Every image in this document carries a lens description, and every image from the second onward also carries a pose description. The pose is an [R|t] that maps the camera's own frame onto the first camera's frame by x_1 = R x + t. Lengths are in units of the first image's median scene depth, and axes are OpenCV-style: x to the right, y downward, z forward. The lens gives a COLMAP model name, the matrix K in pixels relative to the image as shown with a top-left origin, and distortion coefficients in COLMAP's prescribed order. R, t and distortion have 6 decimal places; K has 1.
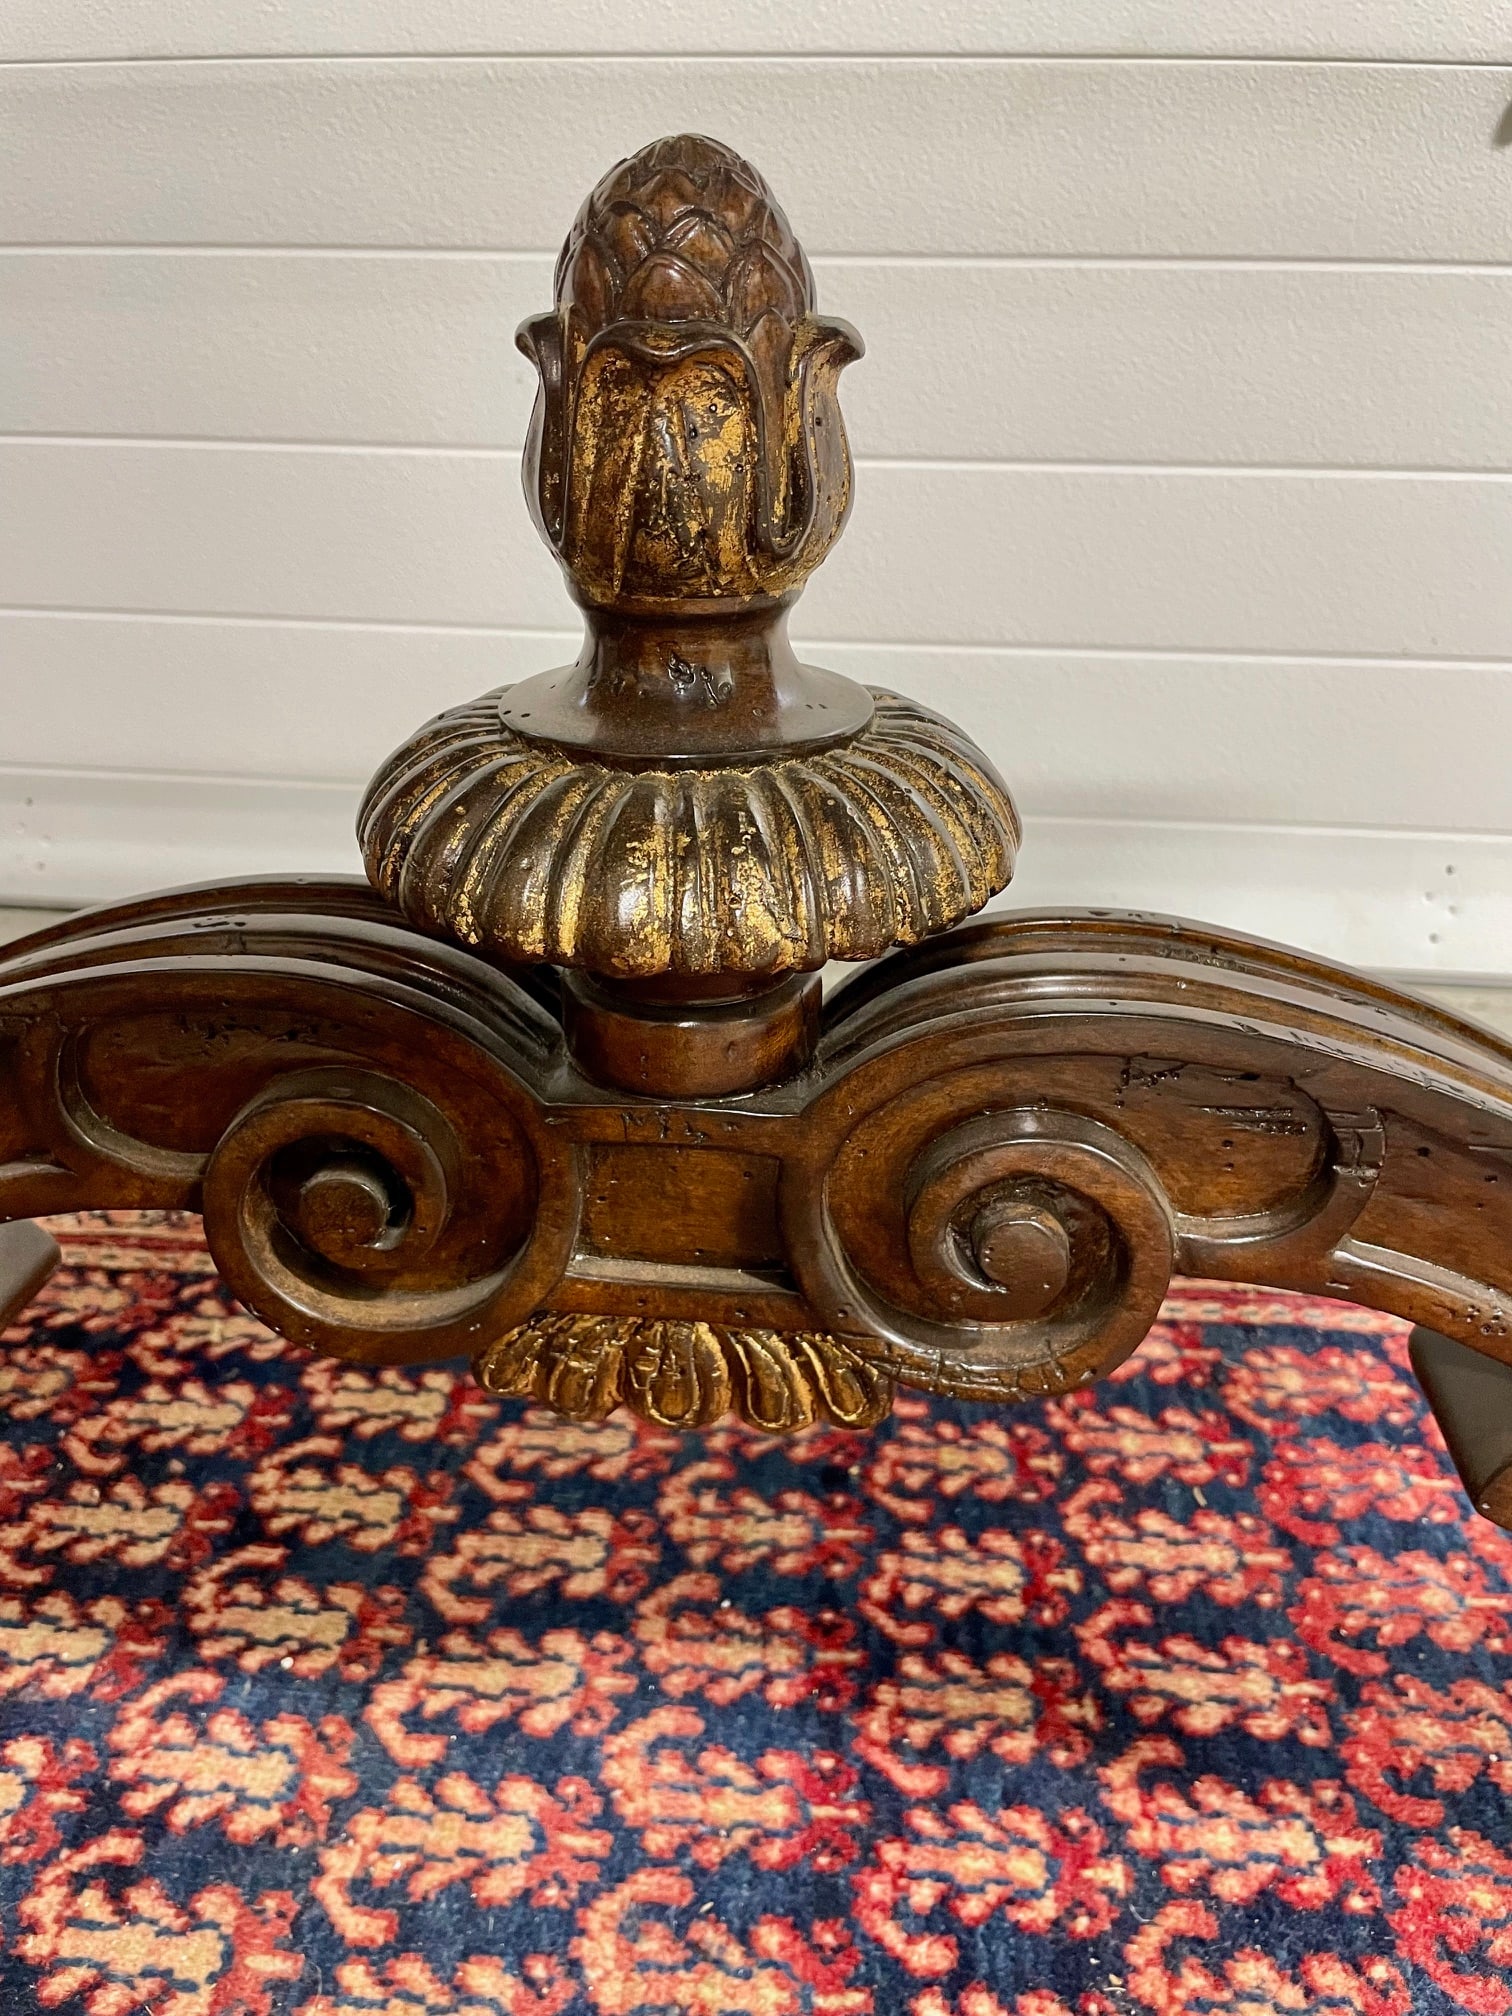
lens RADIAL K [[1546.9, 0, 762.5], [0, 1546.9, 994.6], [0, 0, 1]] dist [0.067063, -0.105522]
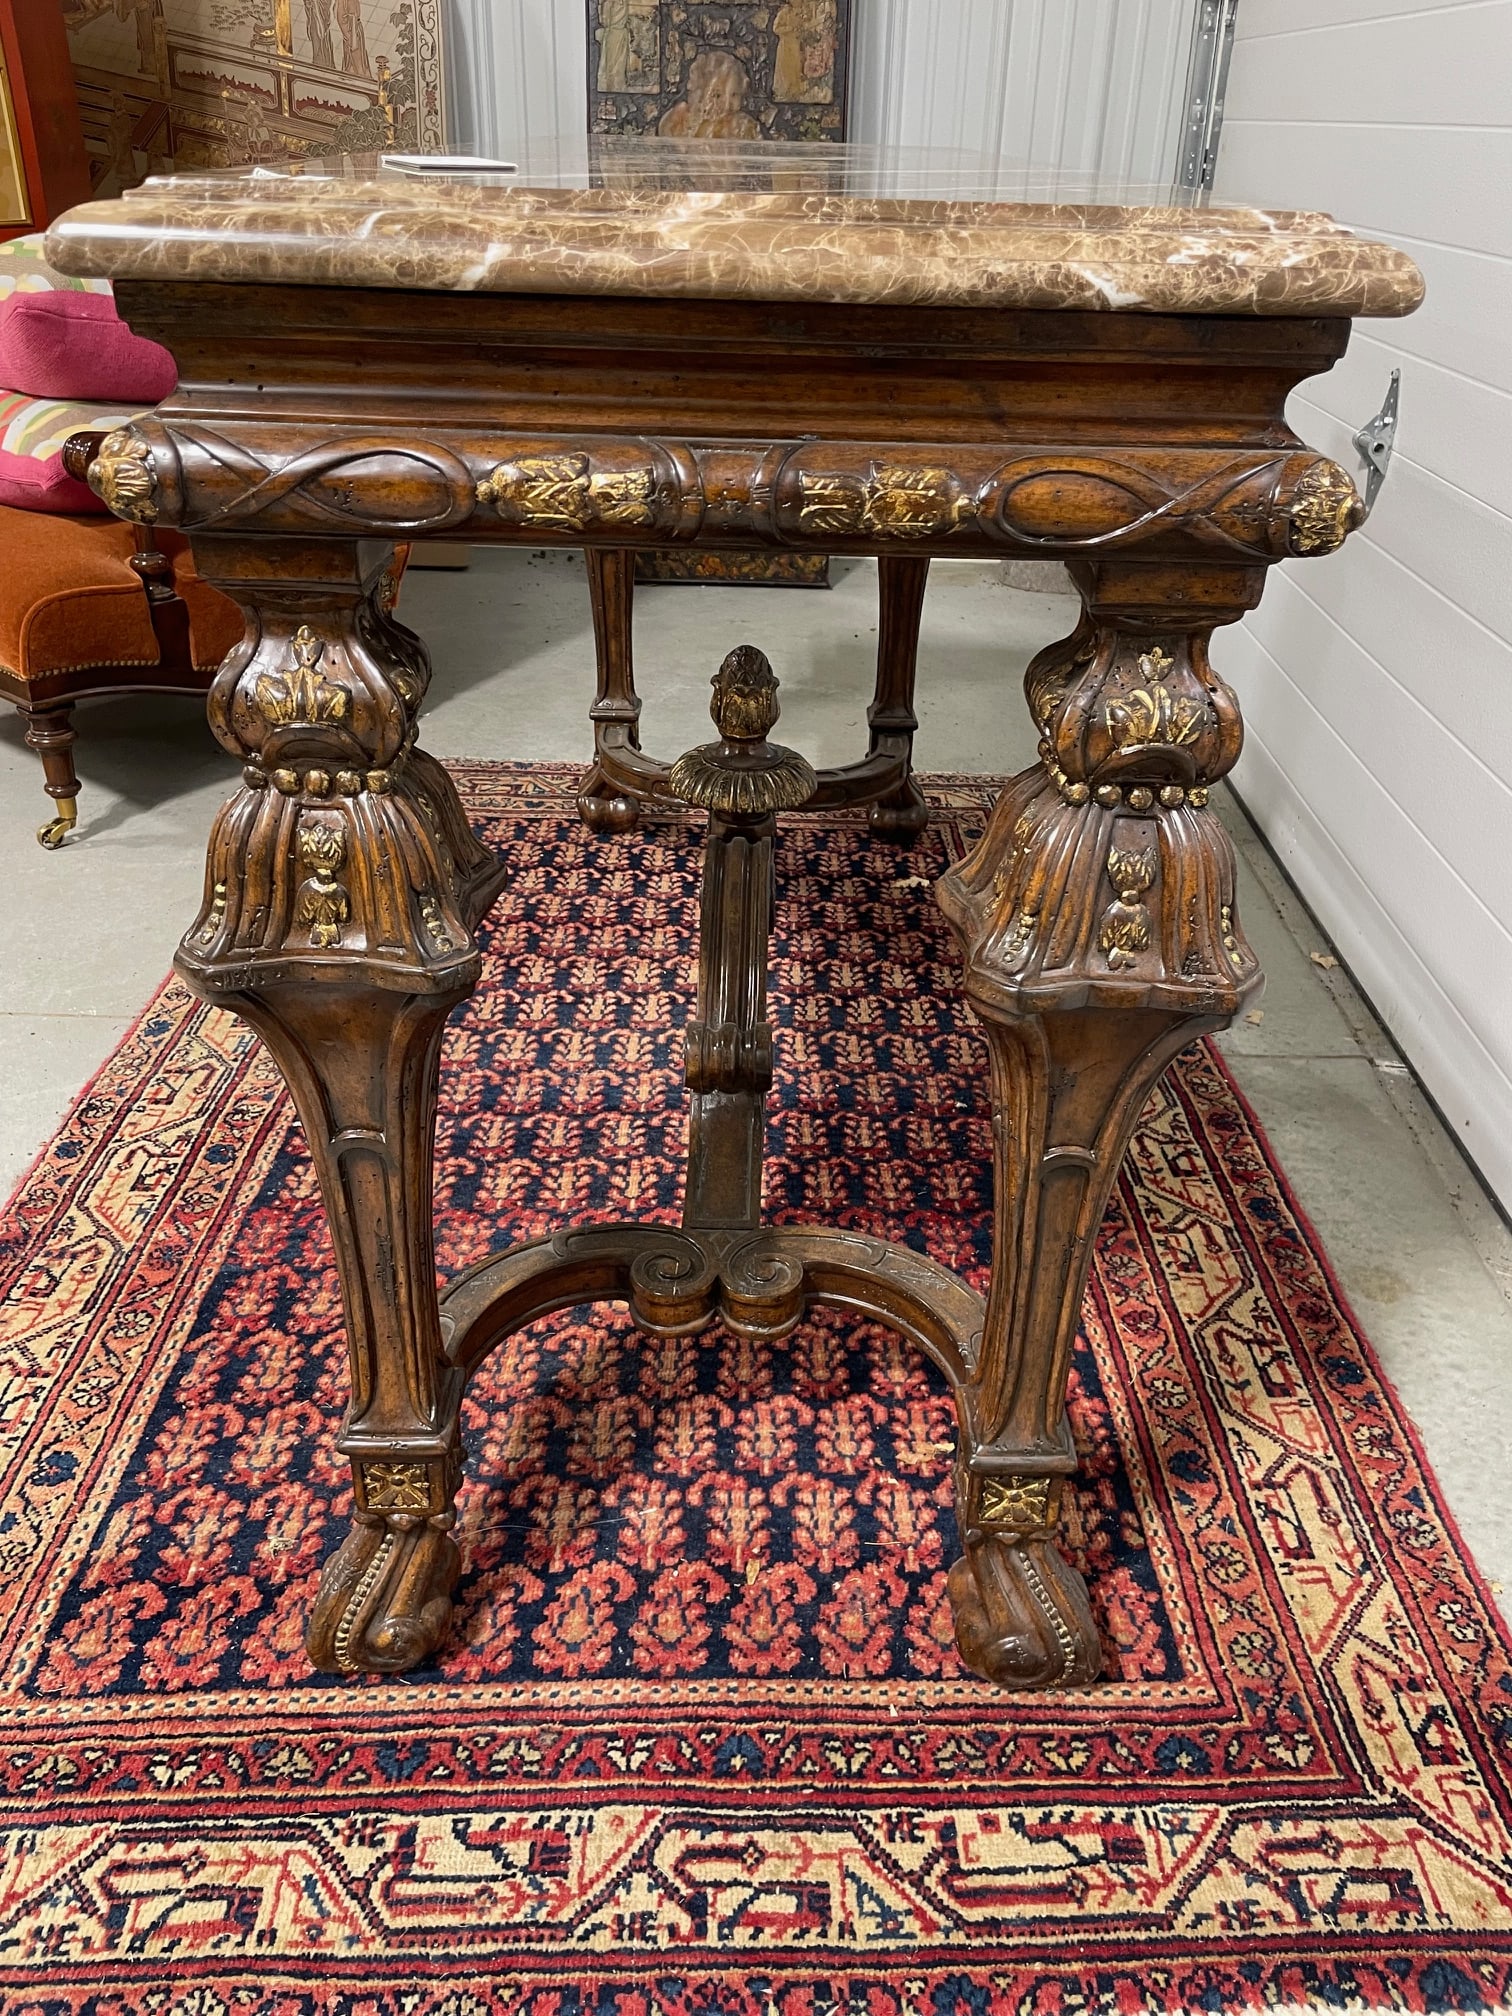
lens RADIAL K [[1546.9, 0, 756.2], [0, 1546.9, 943.4], [0, 0, 1]] dist [0.067063, -0.105522]
pose [[0.077170, 0.454891, -0.887198, 2.579378], [-0.450003, 0.809948, 0.376141, -0.893263], [0.889686, 0.370215, 0.267206, 0.014961]]
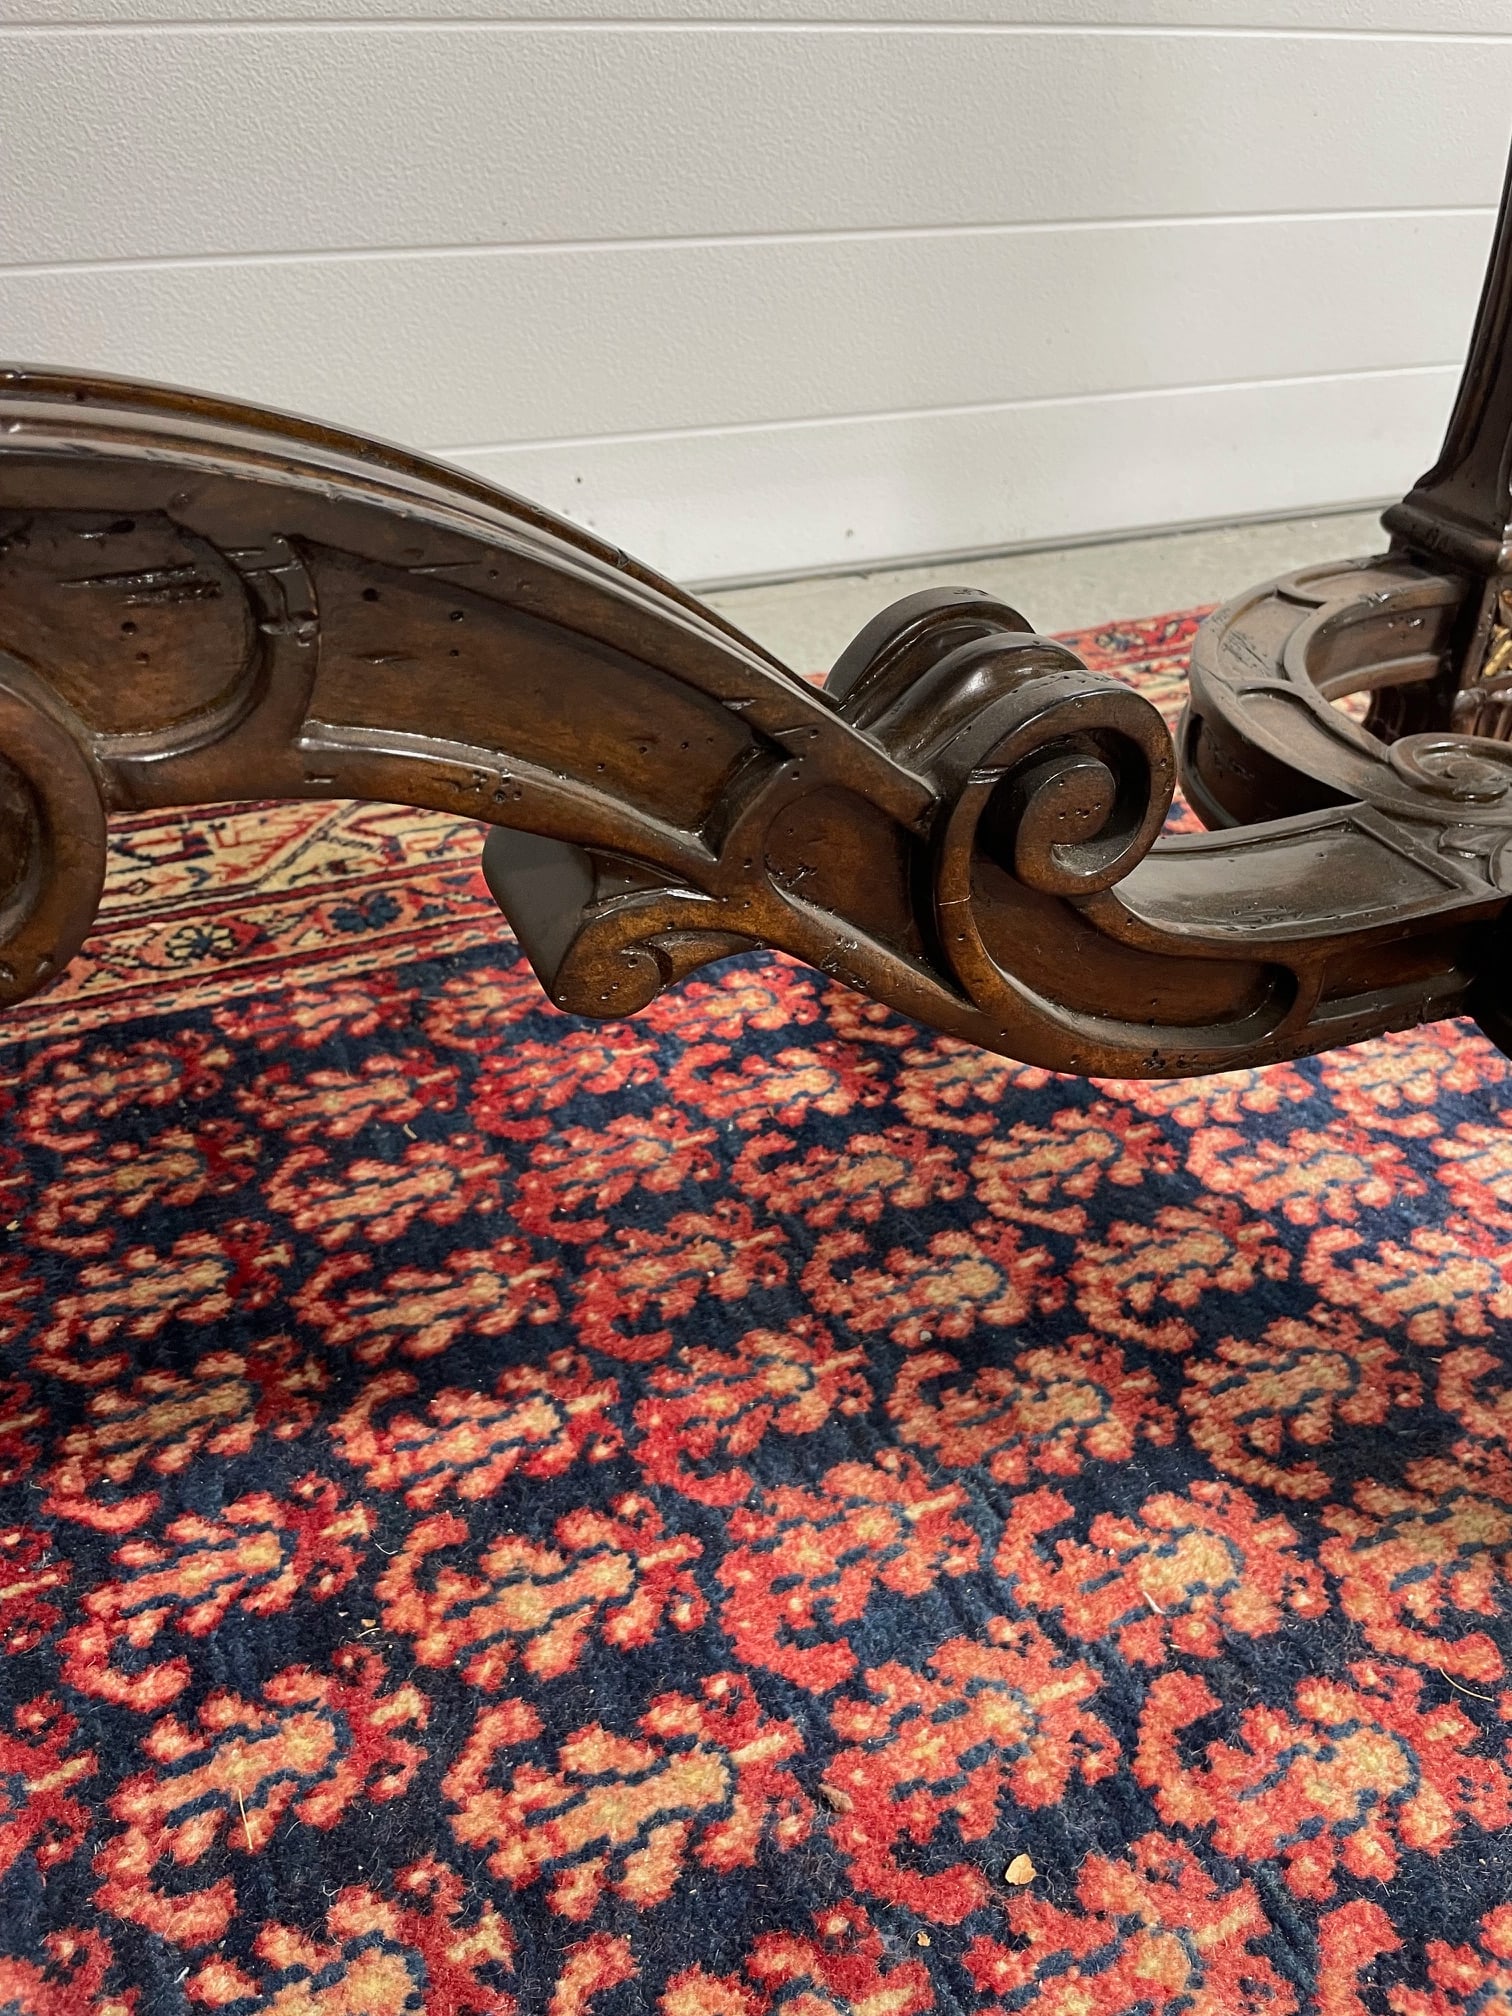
lens RADIAL K [[1546.9, 0, 758.5], [0, 1546.9, 995.3], [0, 0, 1]] dist [0.067063, -0.105522]
pose [[0.880458, -0.259467, 0.396826, 0.135585], [0.191238, 0.960210, 0.203531, 0.108285], [-0.433846, -0.103313, 0.895044, 0.087892]]
